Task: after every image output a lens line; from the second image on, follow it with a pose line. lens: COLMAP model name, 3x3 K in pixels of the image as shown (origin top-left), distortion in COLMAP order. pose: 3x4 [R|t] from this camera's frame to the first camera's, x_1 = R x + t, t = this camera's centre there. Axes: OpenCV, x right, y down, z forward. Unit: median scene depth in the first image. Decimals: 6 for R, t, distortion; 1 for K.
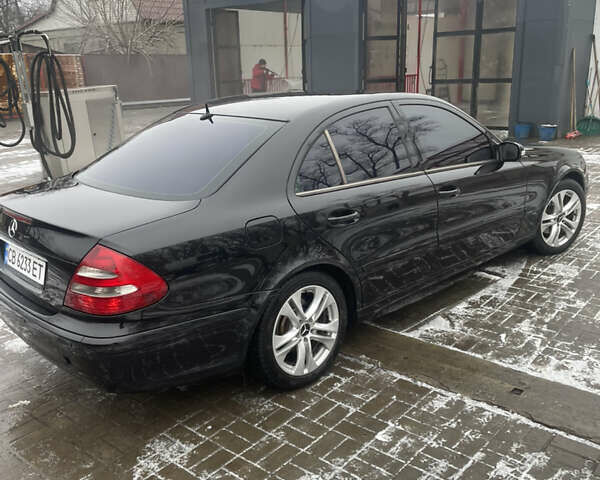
lens RADIAL K [[580.1, 0, 300.0], [0, 580.1, 240.0], [0, 0, 1]] dist [0.049188, -0.029118]
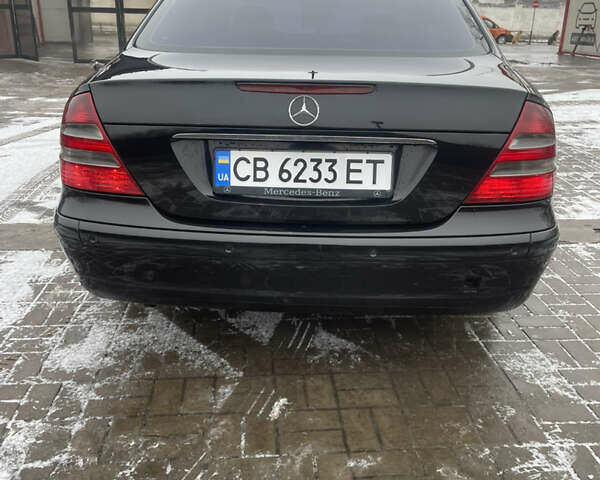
lens RADIAL K [[580.1, 0, 300.0], [0, 580.1, 240.0], [0, 0, 1]] dist [0.049188, -0.029118]
pose [[0.727211, -0.207201, 0.654394, -0.953568], [0.158445, 0.978277, 0.133676, 0.030459], [-0.667877, 0.006475, 0.744244, 0.601724]]
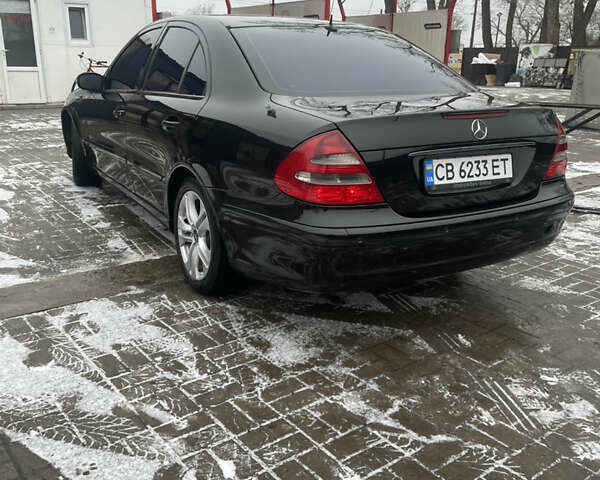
lens RADIAL K [[574.4, 0, 288.4], [0, 574.4, 239.8], [0, 0, 1]] dist [0.061127, -0.023942]
pose [[0.217152, -0.233529, 0.947792, -1.531664], [0.243217, 0.953283, 0.179157, -0.096003], [-0.945352, 0.191614, 0.263806, 1.150008]]
